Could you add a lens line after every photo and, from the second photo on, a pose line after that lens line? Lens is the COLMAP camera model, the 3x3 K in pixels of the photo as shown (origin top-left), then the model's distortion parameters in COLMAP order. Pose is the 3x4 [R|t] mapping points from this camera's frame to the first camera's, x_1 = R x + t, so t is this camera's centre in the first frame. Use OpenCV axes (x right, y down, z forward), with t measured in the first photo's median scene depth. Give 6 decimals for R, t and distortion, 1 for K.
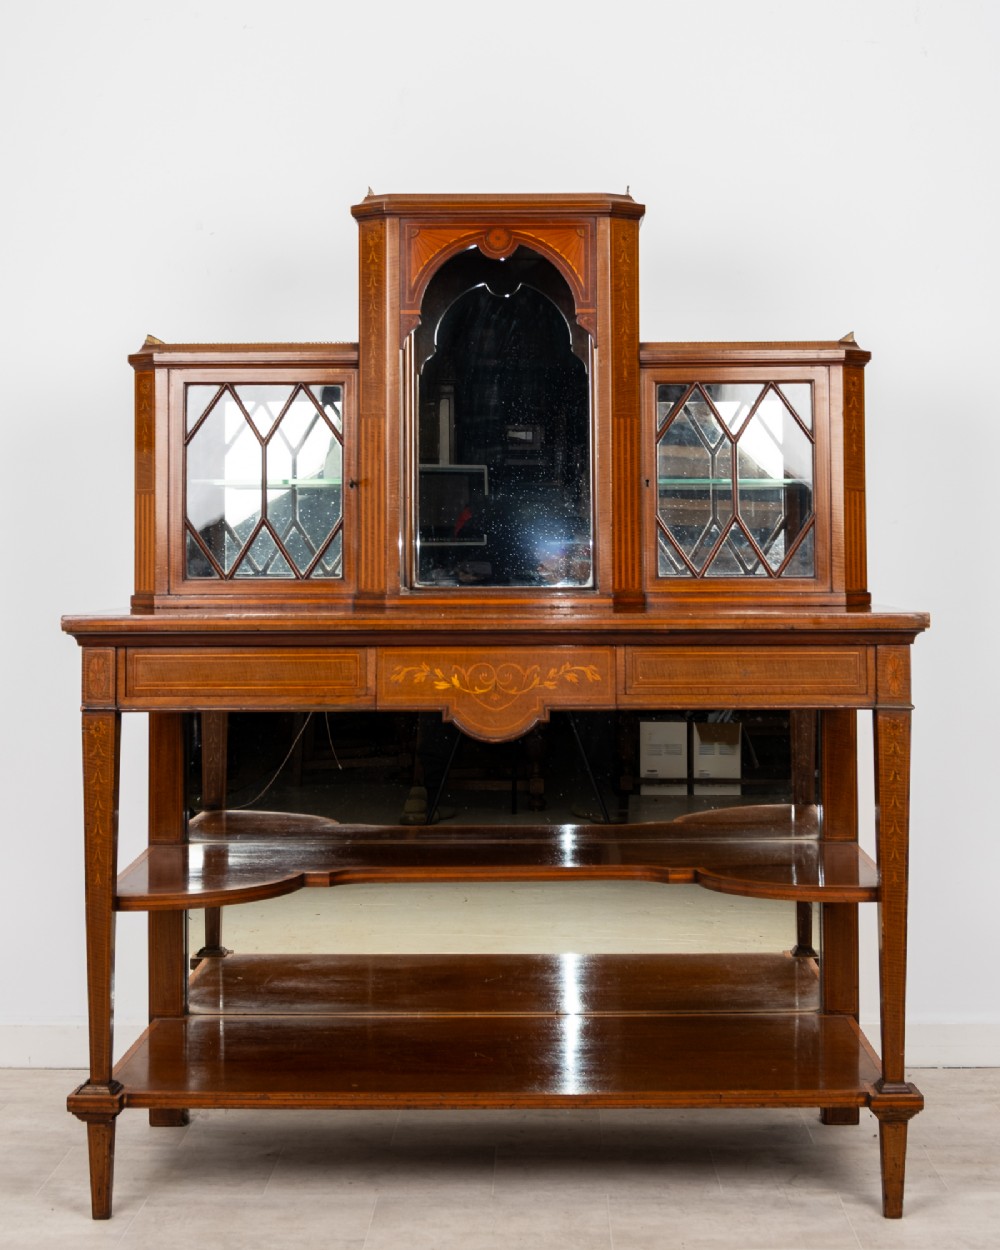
lens RADIAL K [[2081.9, 0, 531.2], [0, 2081.9, 481.8], [0, 0, 1]] dist [-0.045840, 0.000000]
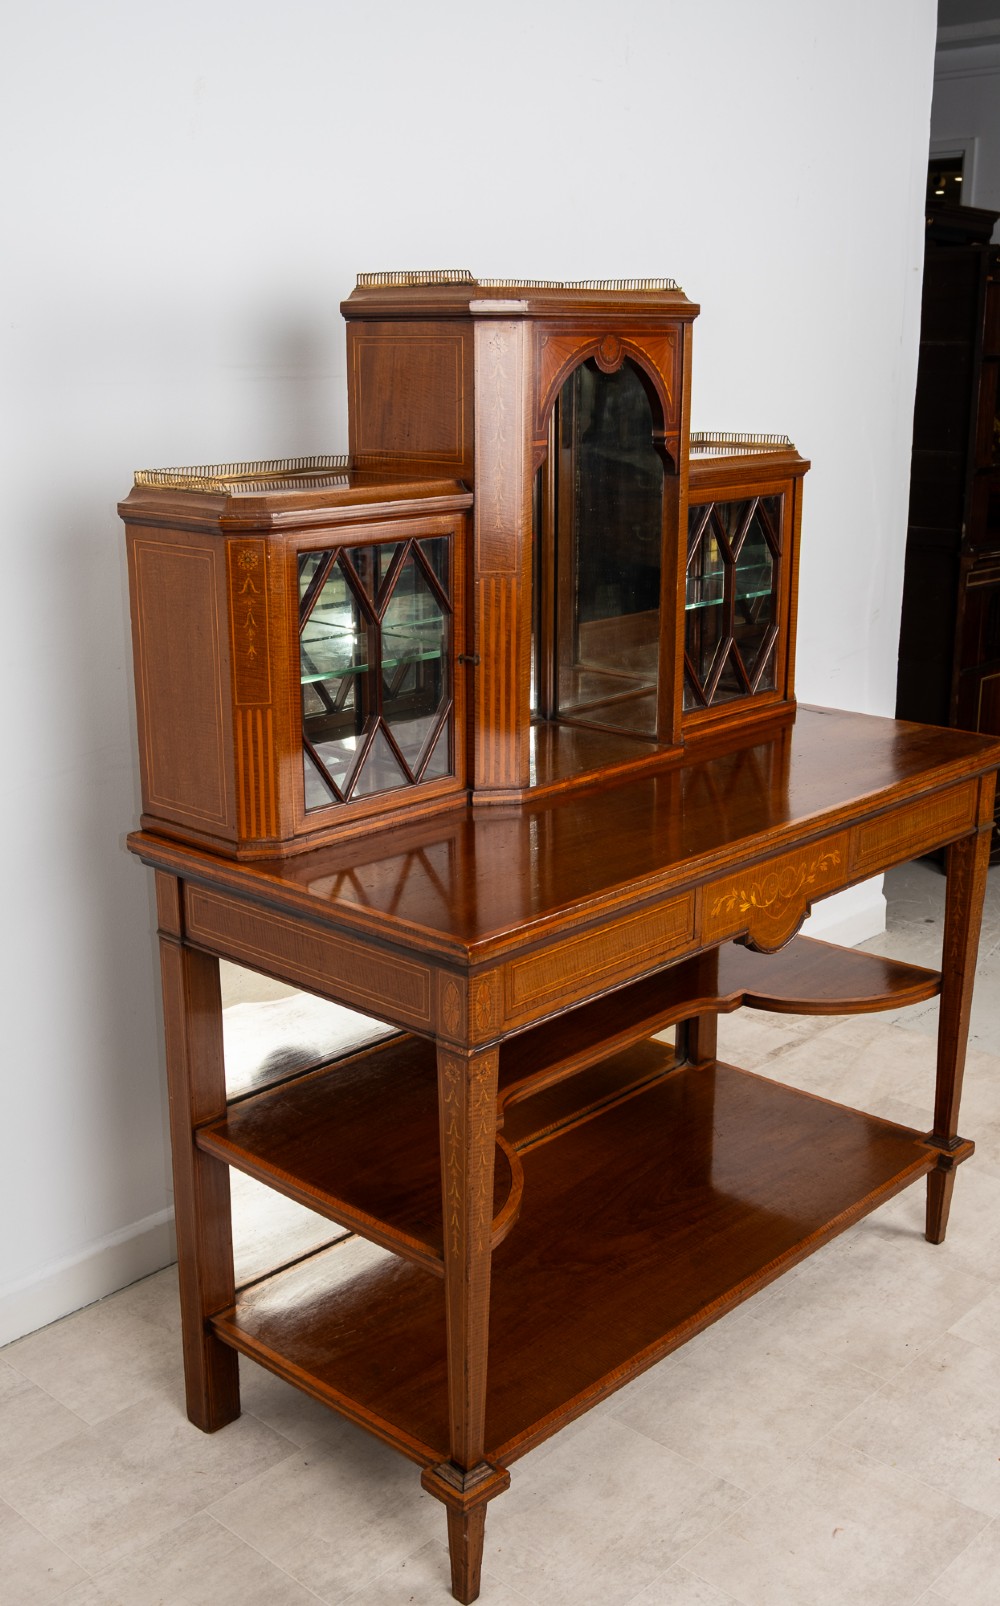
lens RADIAL K [[1663.0, 0, 487.2], [0, 1663.0, 832.4], [0, 0, 1]] dist [-0.006528, 0.000000]
pose [[0.677940, -0.206934, 0.705390, -0.558546], [-0.023929, 0.952841, 0.302525, -0.132877], [-0.734728, -0.221973, 0.641017, 0.571676]]
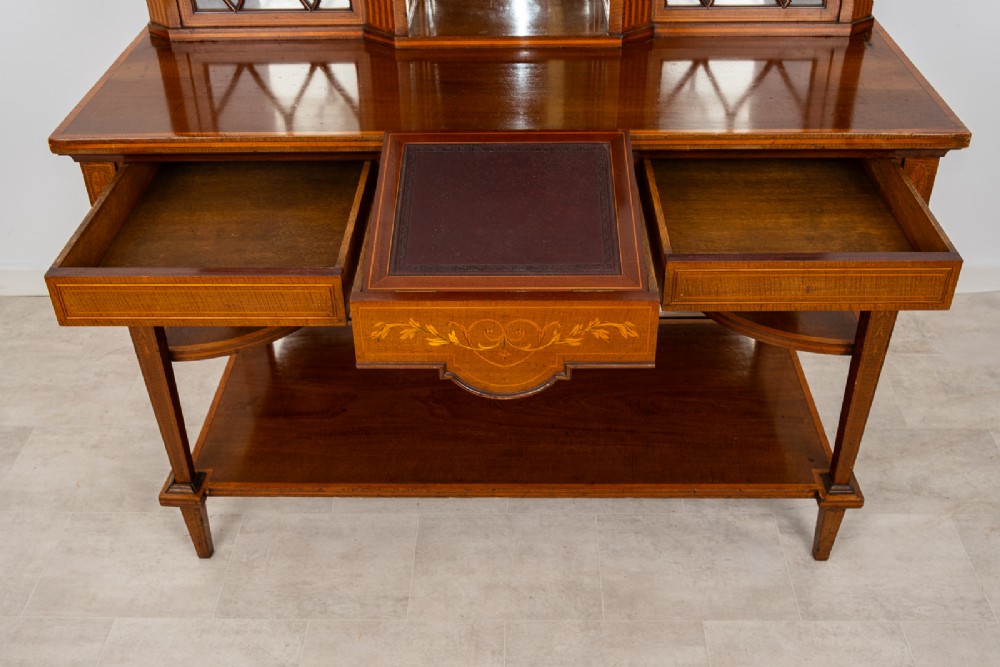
lens RADIAL K [[1029.9, 0, 504.2], [0, 1029.9, 316.3], [0, 0, 1]] dist [-0.035932, 0.000000]
pose [[0.999928, -0.003307, -0.011534, -0.011860], [0.009575, 0.799267, 0.600900, -0.133672], [0.007232, -0.600967, 0.799241, 0.524606]]
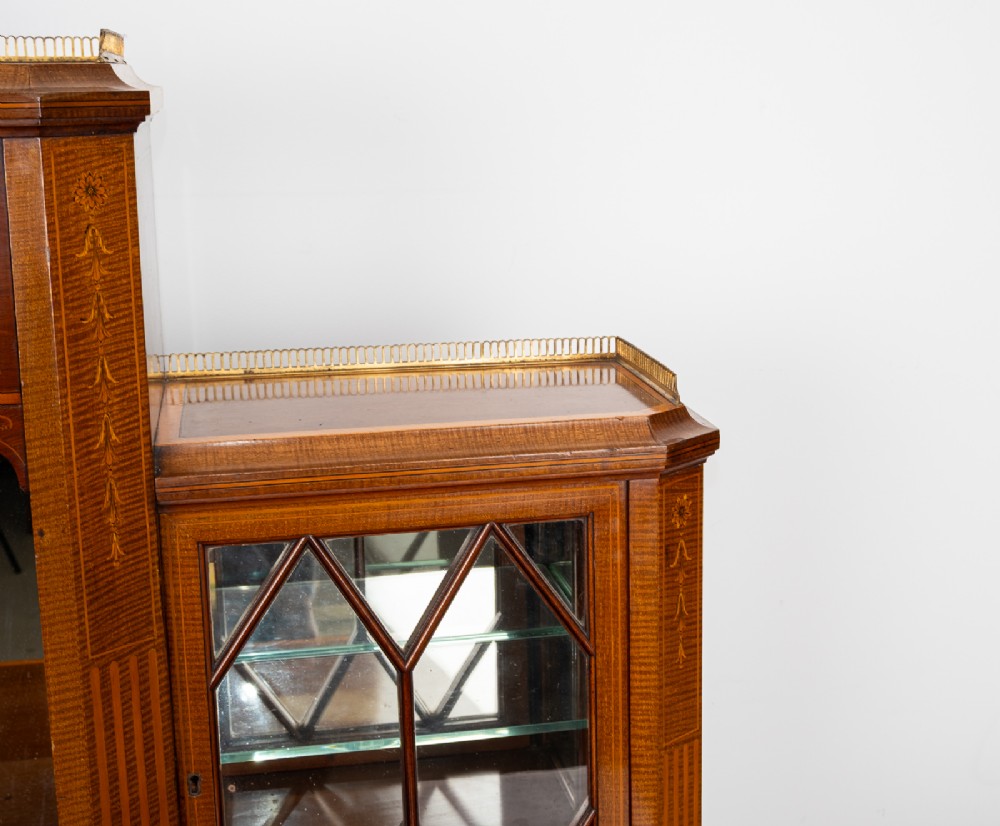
lens RADIAL K [[1473.6, 0, 605.6], [0, 1473.6, 374.9], [0, 0, 1]] dist [-0.067448, 0.000000]
pose [[0.971272, -0.043853, 0.233898, 0.071690], [-0.009687, 0.974774, 0.222984, -0.144682], [-0.237776, -0.218844, 0.946346, 0.738268]]
